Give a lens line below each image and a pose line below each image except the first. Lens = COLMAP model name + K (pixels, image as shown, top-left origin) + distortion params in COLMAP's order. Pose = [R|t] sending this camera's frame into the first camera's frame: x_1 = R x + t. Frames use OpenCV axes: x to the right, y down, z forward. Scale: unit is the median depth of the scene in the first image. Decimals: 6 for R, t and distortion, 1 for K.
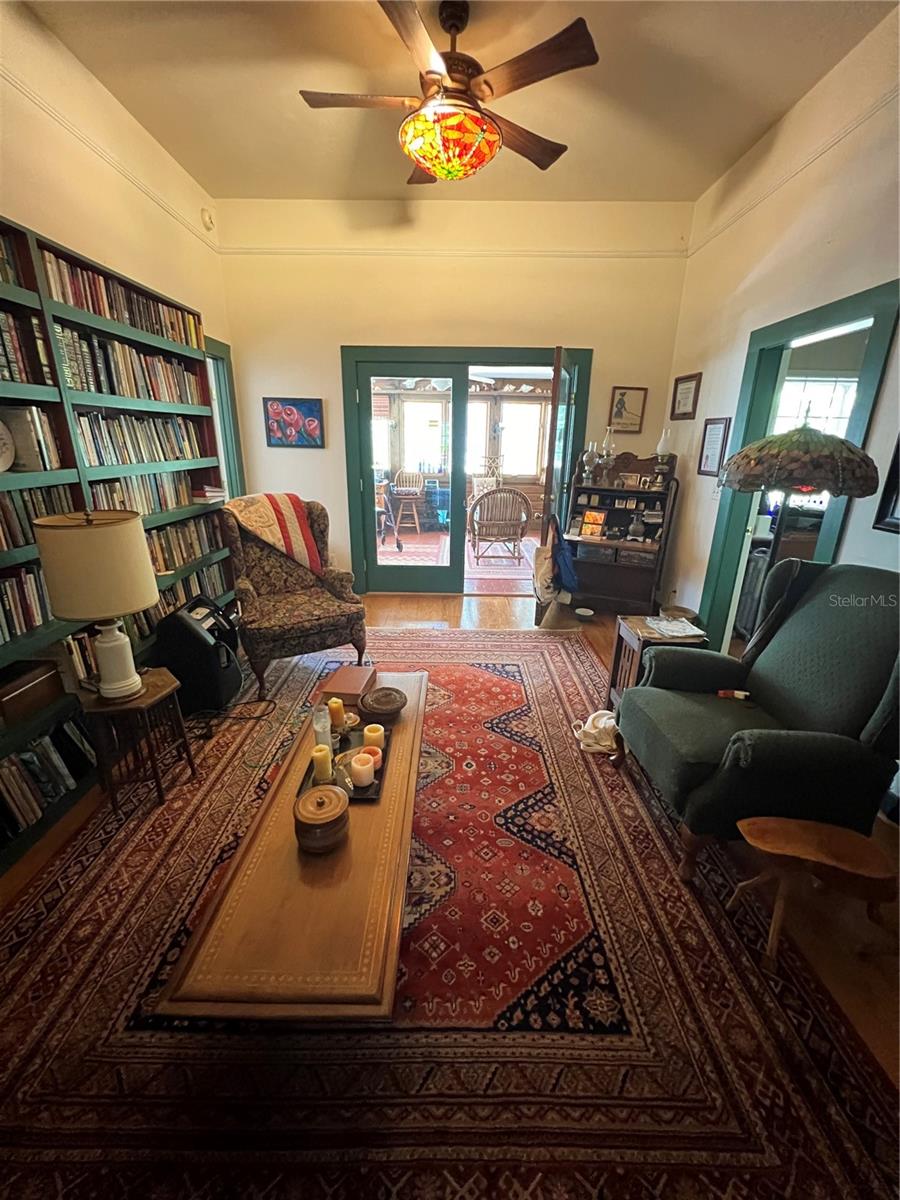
lens RADIAL K [[483.5, 0, 449.2], [0, 483.5, 601.6], [0, 0, 1]] dist [0.000861, 0.000206]
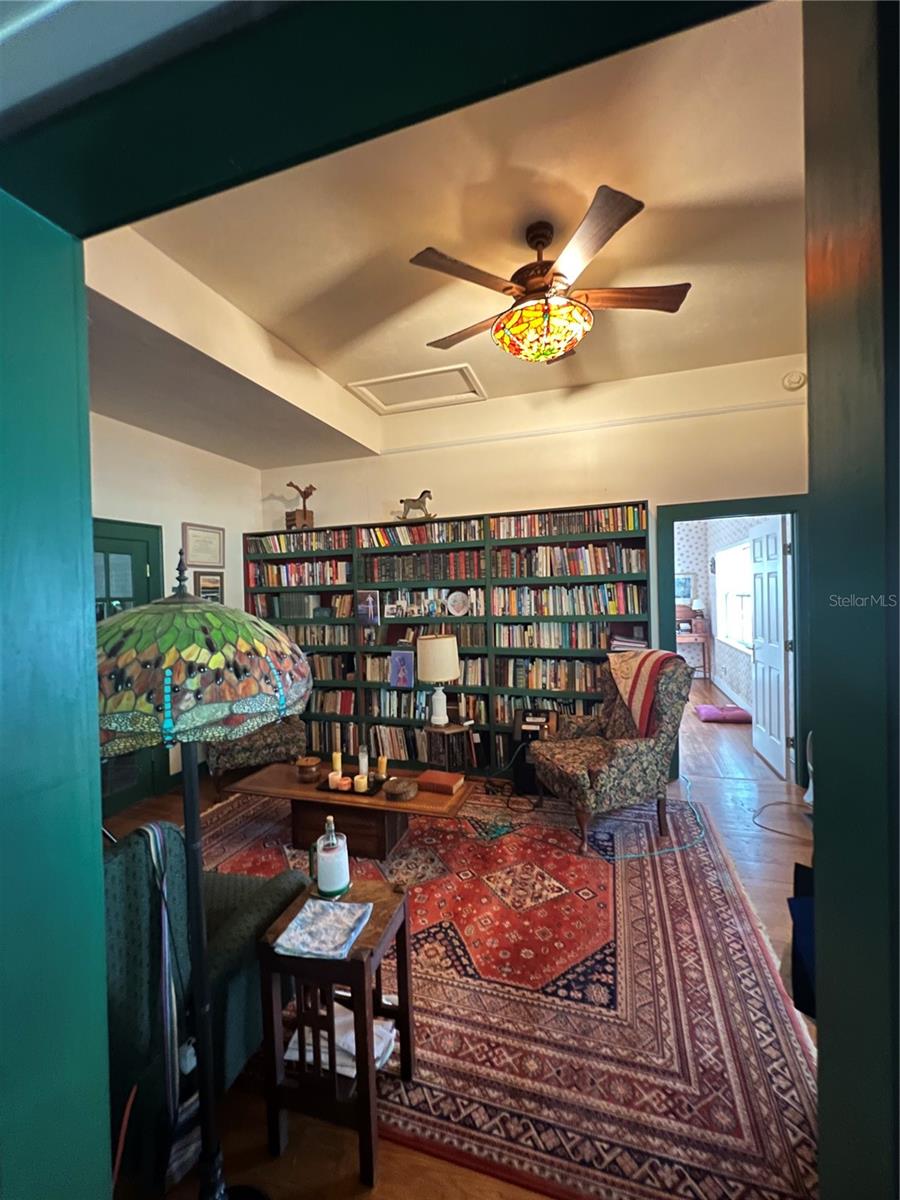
lens RADIAL K [[483.0, 0, 452.1], [0, 483.0, 601.7], [0, 0, 1]] dist [-0.001964, -0.000069]
pose [[-0.312287, 0.010830, -0.949926, 0.810120], [-0.283807, 0.953206, 0.104169, -0.347532], [0.906604, 0.302126, -0.294600, 1.007710]]
